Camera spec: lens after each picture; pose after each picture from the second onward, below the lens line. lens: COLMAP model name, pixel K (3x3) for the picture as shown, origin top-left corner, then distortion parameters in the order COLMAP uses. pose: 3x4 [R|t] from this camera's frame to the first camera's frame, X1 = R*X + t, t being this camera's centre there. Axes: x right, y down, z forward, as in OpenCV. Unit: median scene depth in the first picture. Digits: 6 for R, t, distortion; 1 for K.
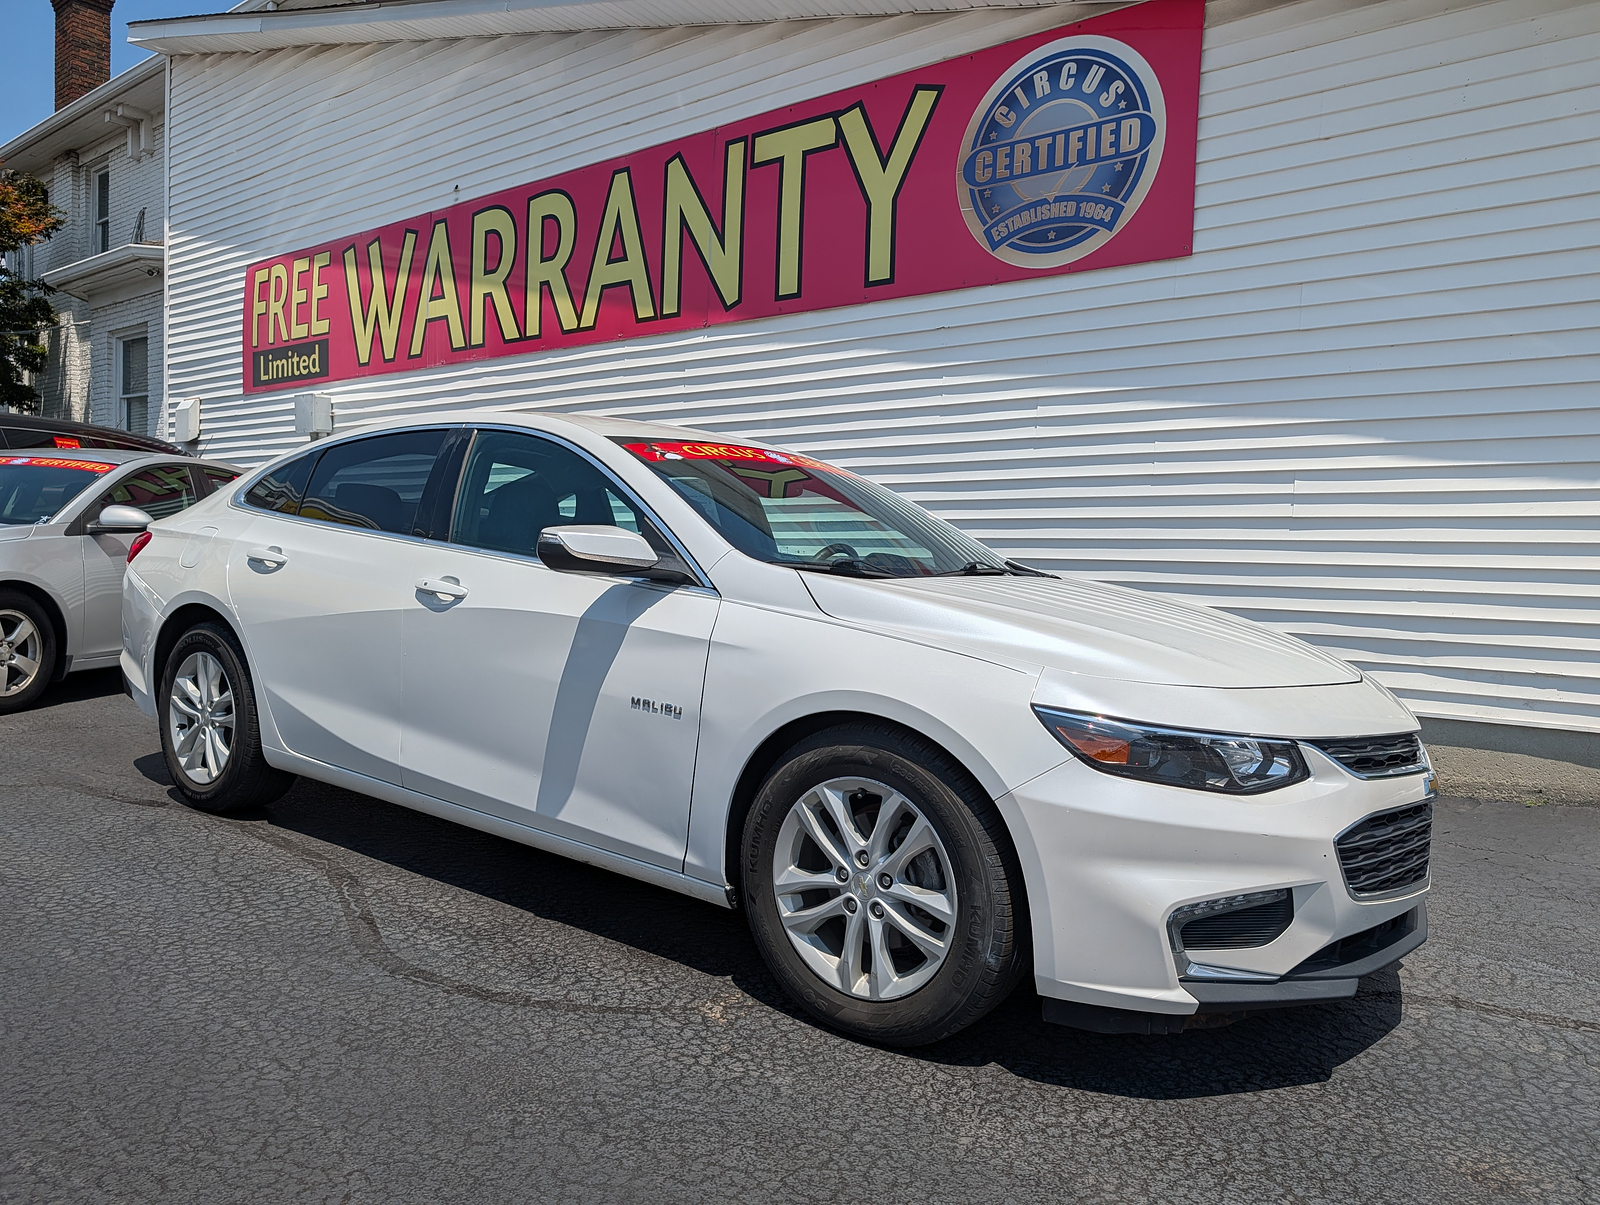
lens RADIAL K [[1151.3, 0, 810.3], [0, 1151.3, 600.4], [0, 0, 1]] dist [0.021287, -0.022660]
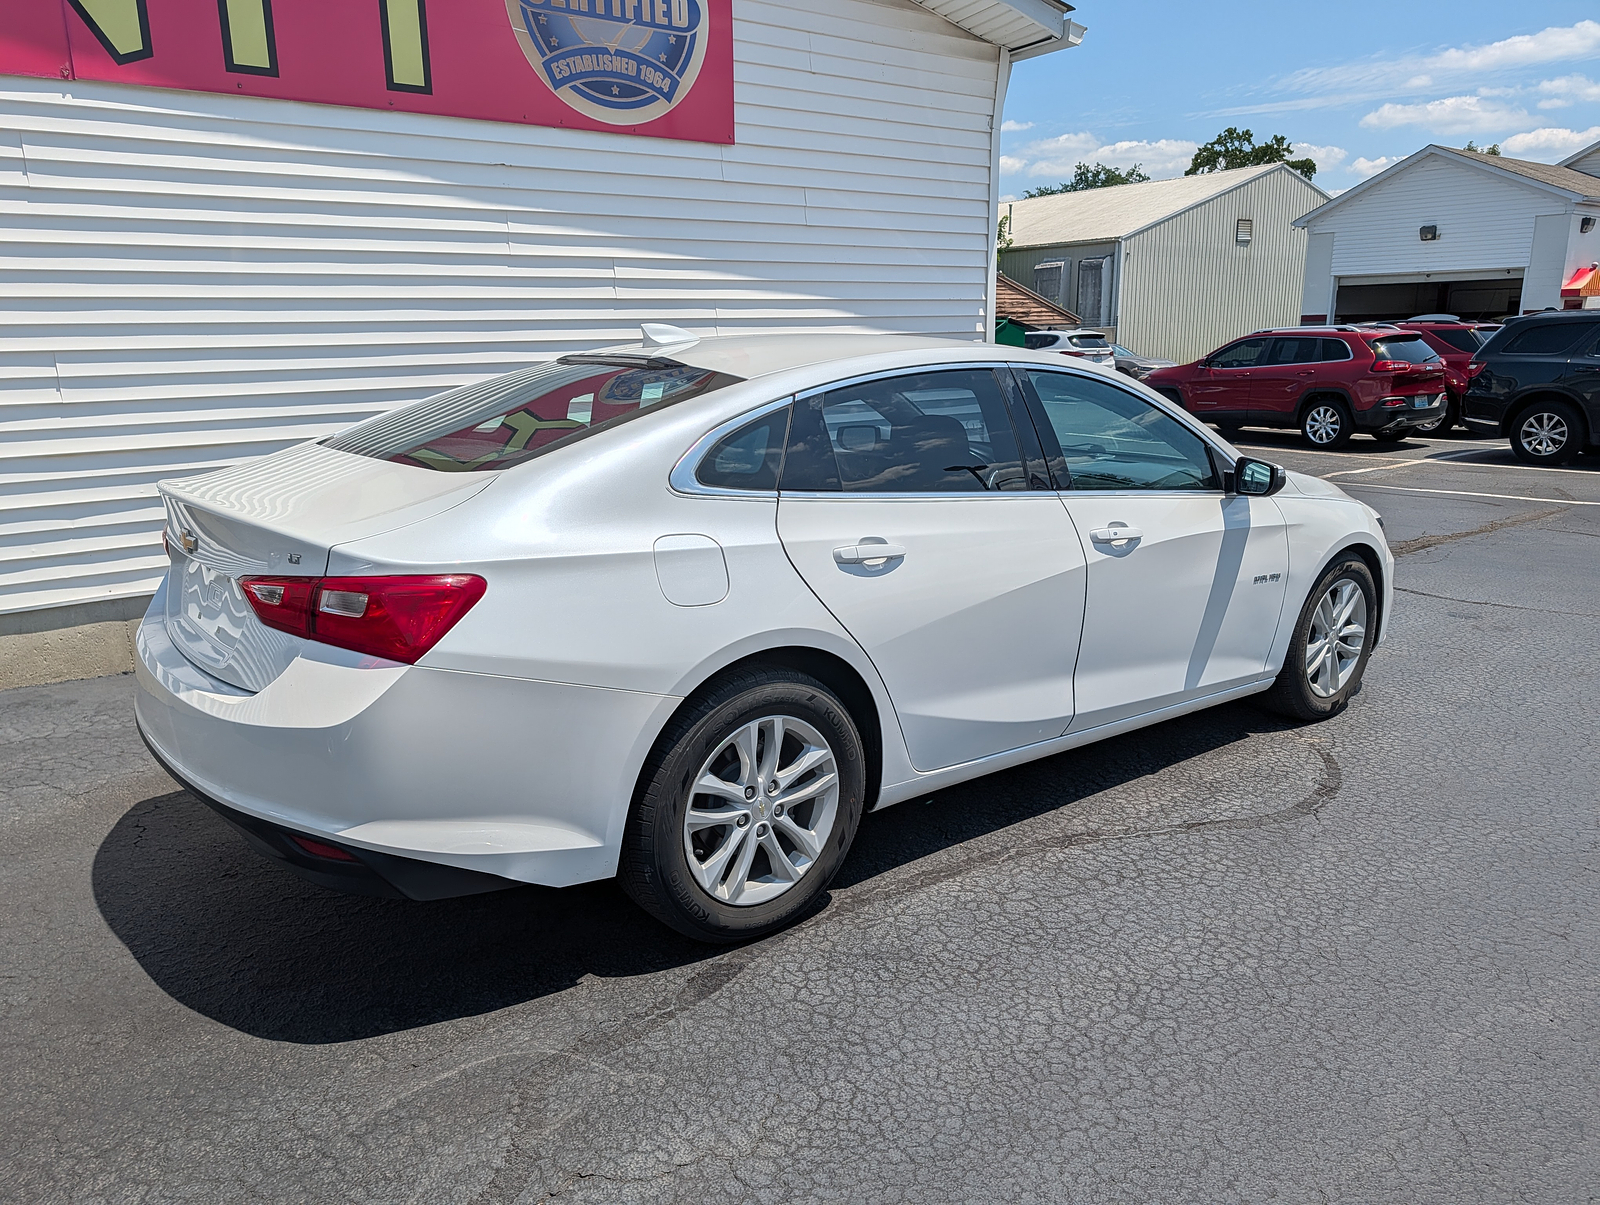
lens RADIAL K [[1151.3, 0, 792.0], [0, 1151.3, 612.2], [0, 0, 1]] dist [0.021287, -0.022660]
pose [[0.256060, -0.263704, 0.929996, -0.842063], [0.048653, 0.964368, 0.260054, -0.139317], [-0.965436, -0.021343, 0.259766, 0.610981]]
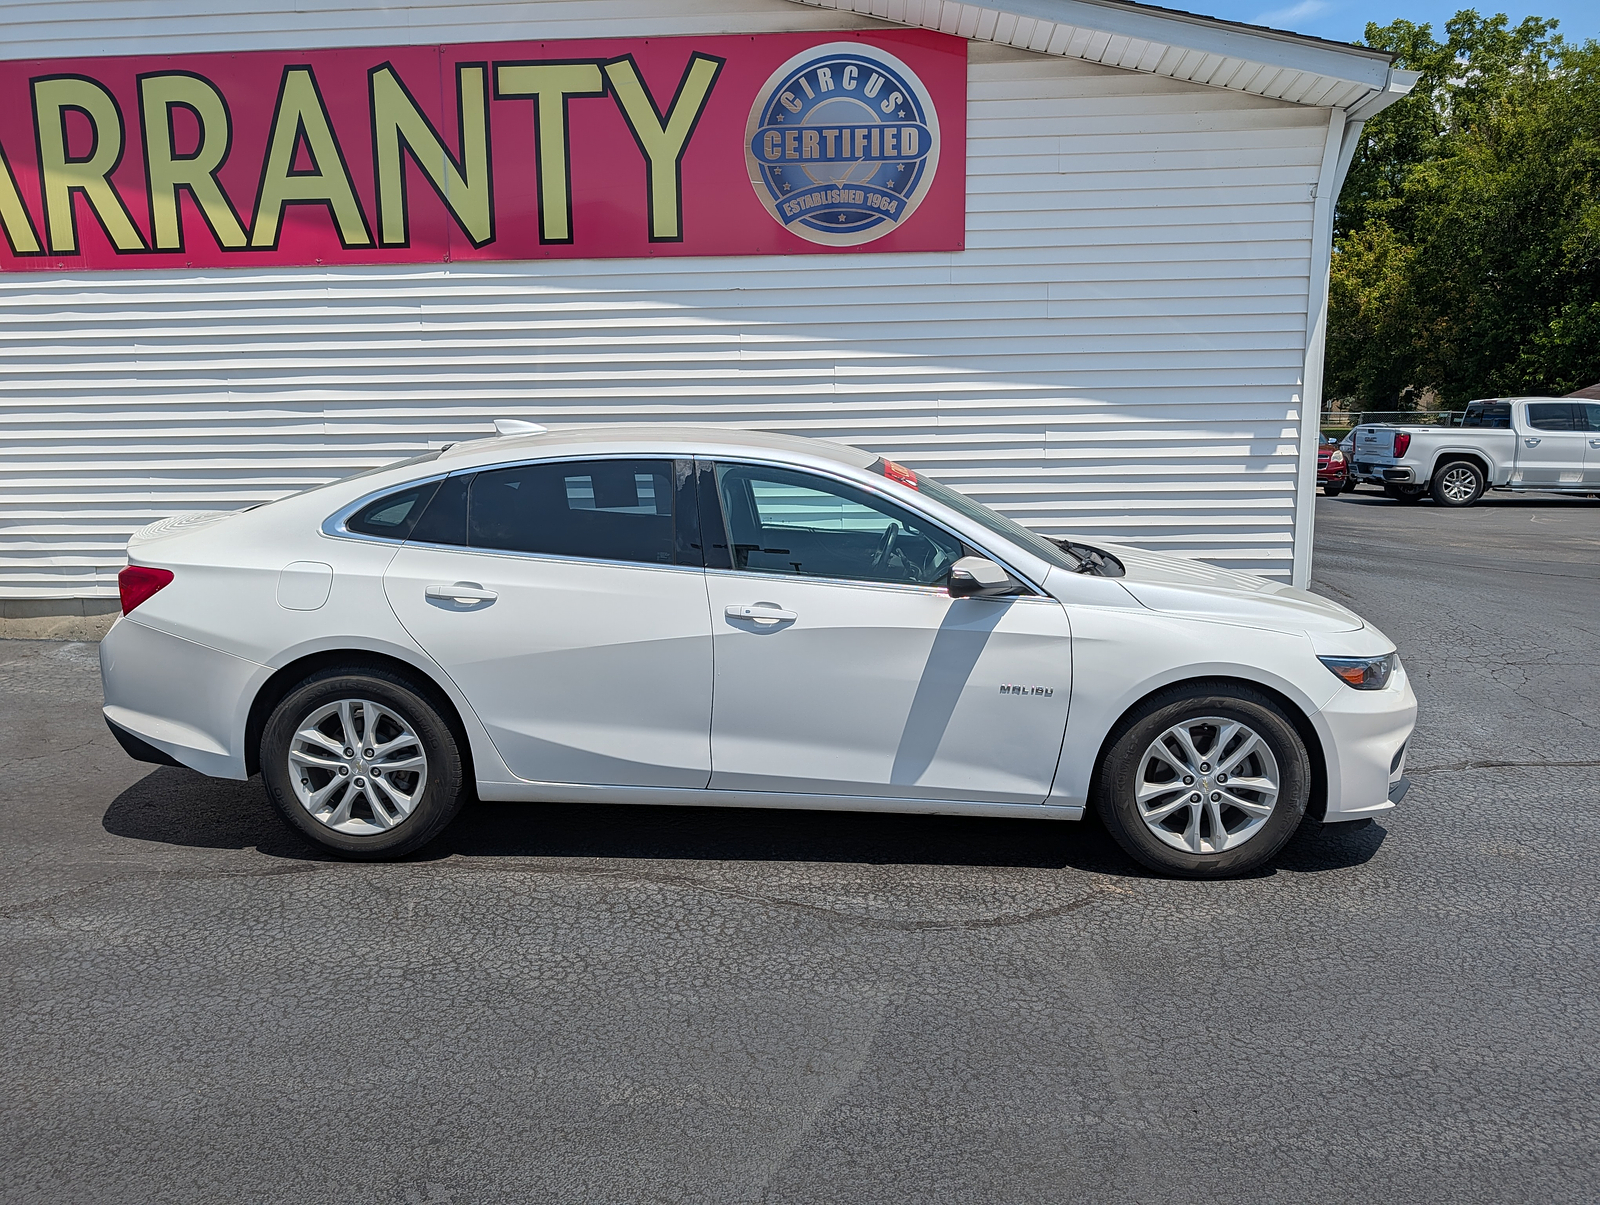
lens RADIAL K [[1151.3, 0, 802.2], [0, 1151.3, 604.4], [0, 0, 1]] dist [0.021287, -0.022660]
pose [[0.820198, -0.130589, 0.556976, -0.553961], [0.054039, 0.986930, 0.151819, -0.114506], [-0.569522, -0.094423, 0.816535, 0.030899]]
